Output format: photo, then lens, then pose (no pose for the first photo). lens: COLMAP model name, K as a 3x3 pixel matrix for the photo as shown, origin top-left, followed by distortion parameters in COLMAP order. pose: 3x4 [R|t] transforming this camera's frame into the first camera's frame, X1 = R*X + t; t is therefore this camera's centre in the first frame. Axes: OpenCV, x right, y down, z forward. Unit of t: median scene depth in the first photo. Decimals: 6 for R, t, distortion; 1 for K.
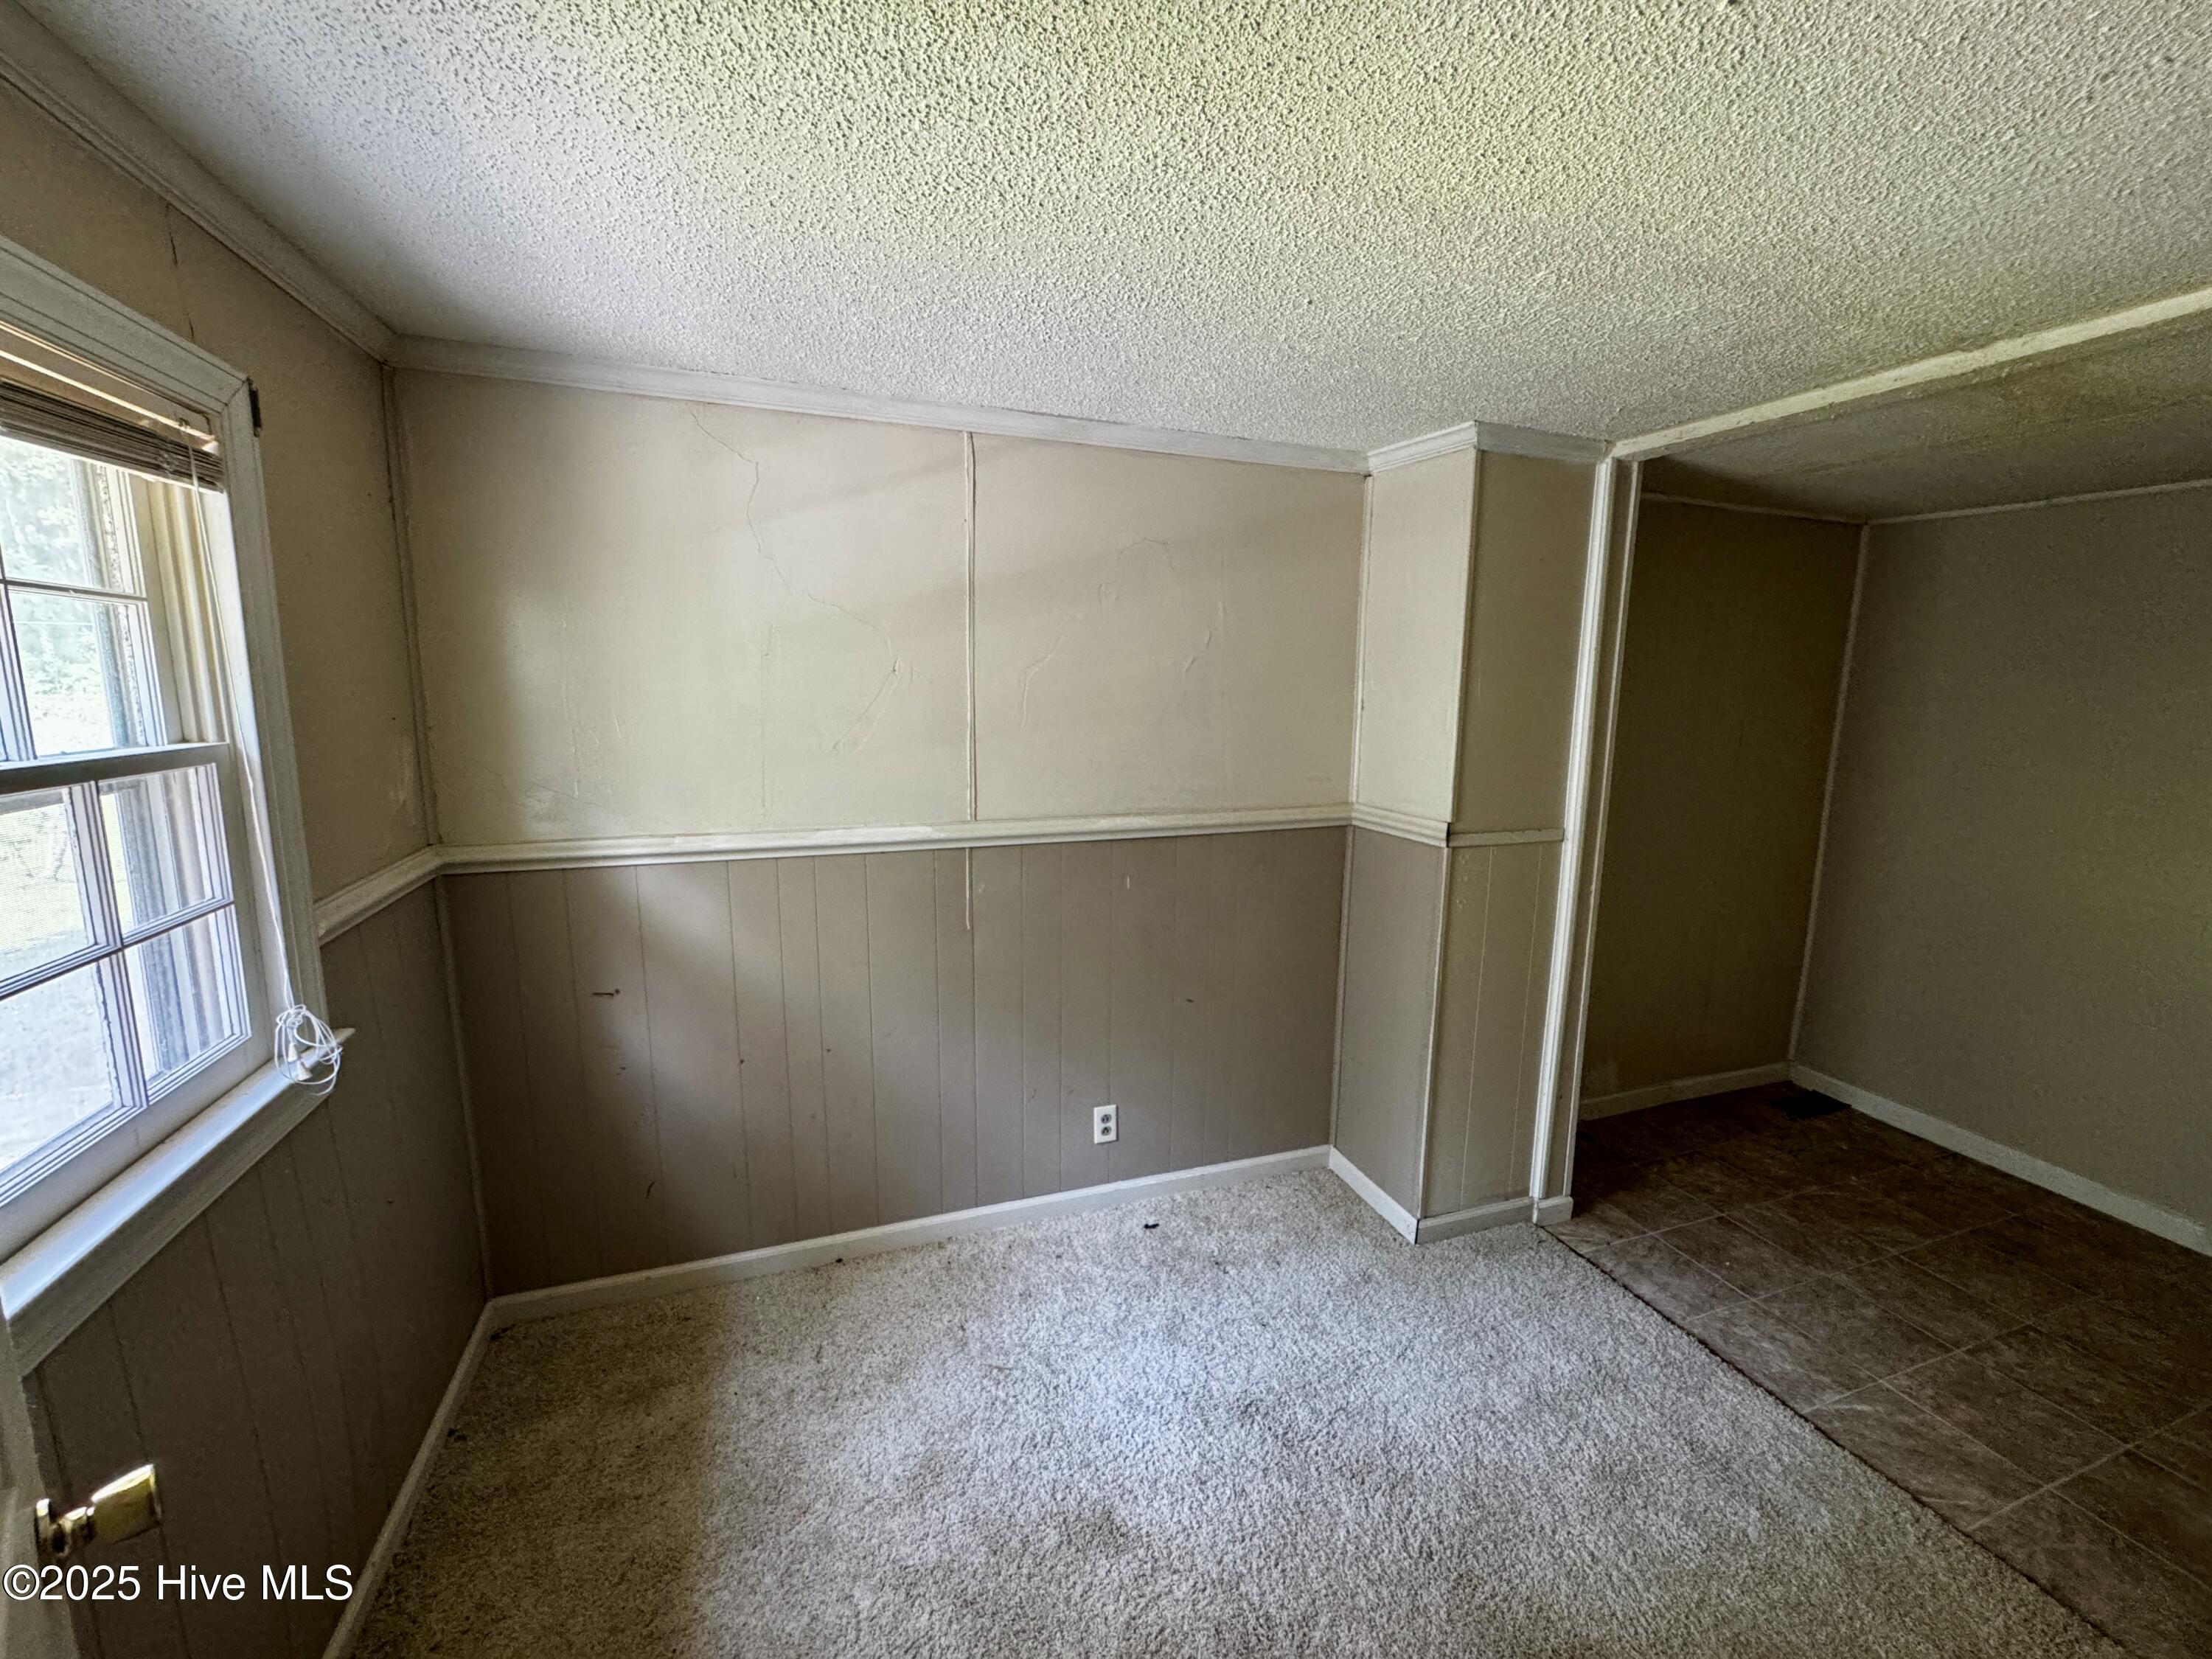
lens RADIAL K [[880.0, 0, 1110.6], [0, 880.0, 828.6], [0, 0, 1]] dist [-0.000624, 0.000030]
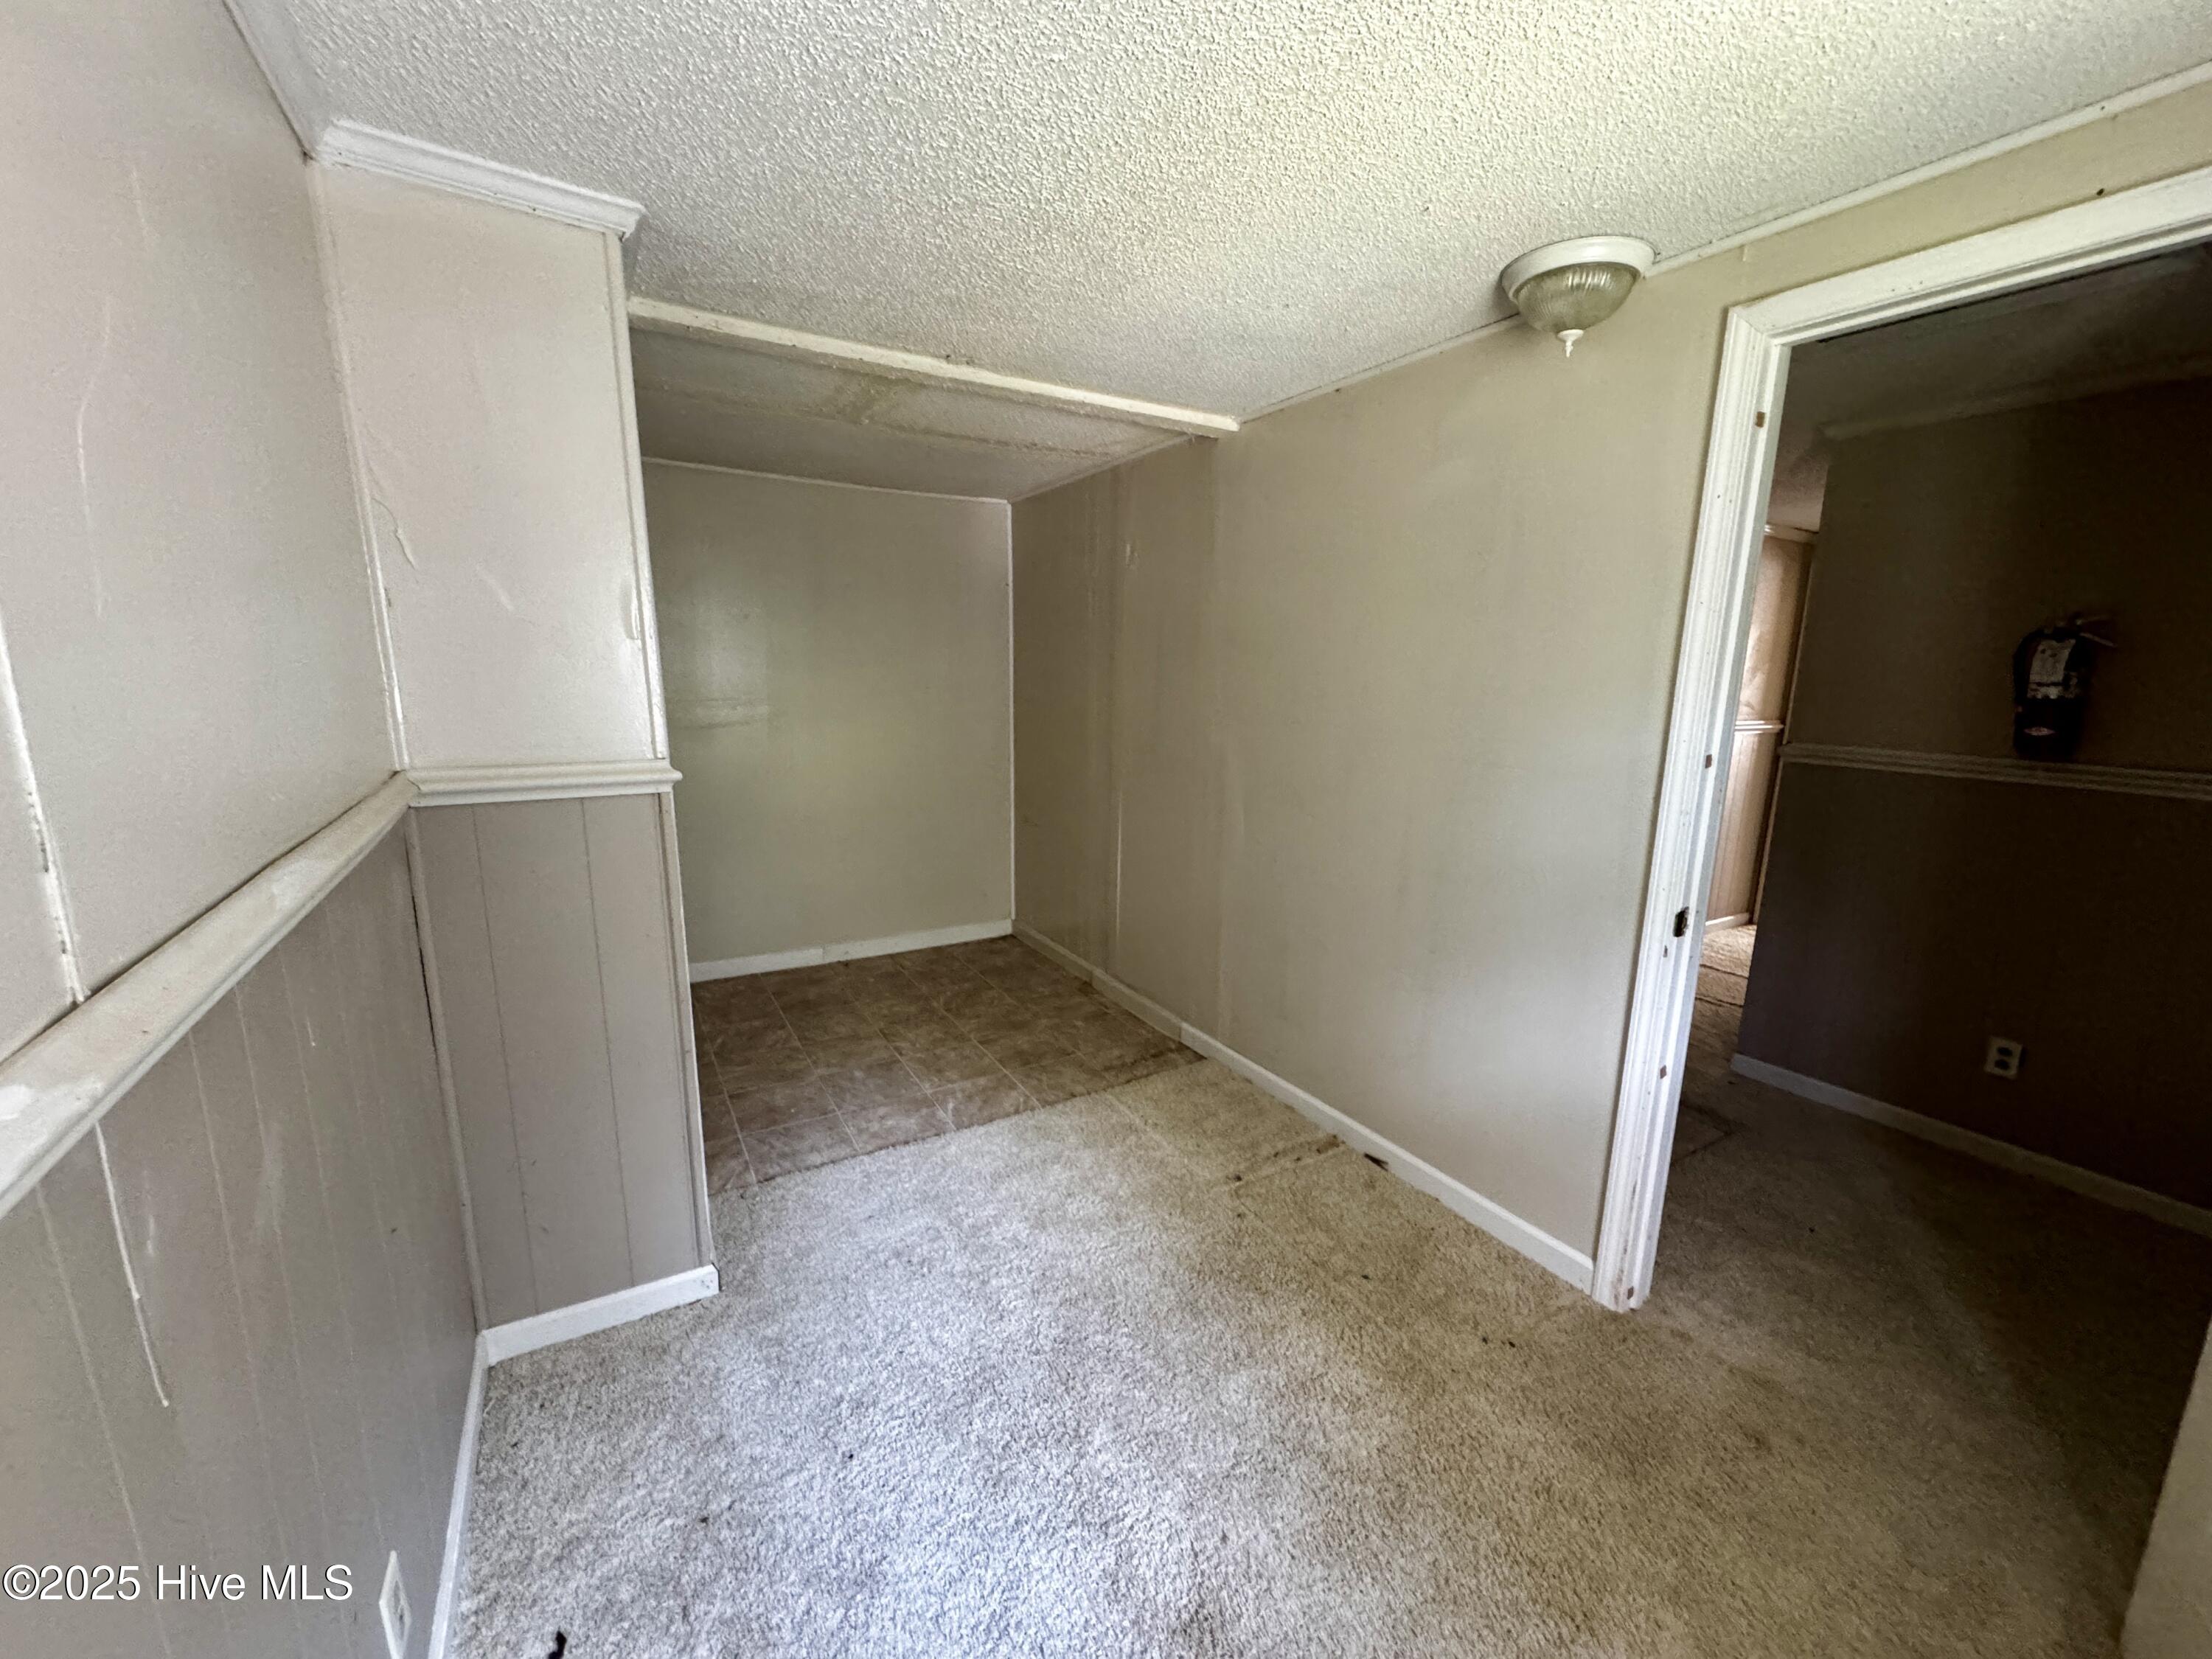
lens RADIAL K [[880.0, 0, 1111.9], [0, 880.0, 823.9], [0, 0, 1]] dist [-0.000624, 0.000030]
pose [[-0.176798, -0.199032, 0.963913, -0.450557], [0.142581, 0.963831, 0.225167, -0.071336], [-0.973865, 0.177245, -0.142025, 0.780507]]
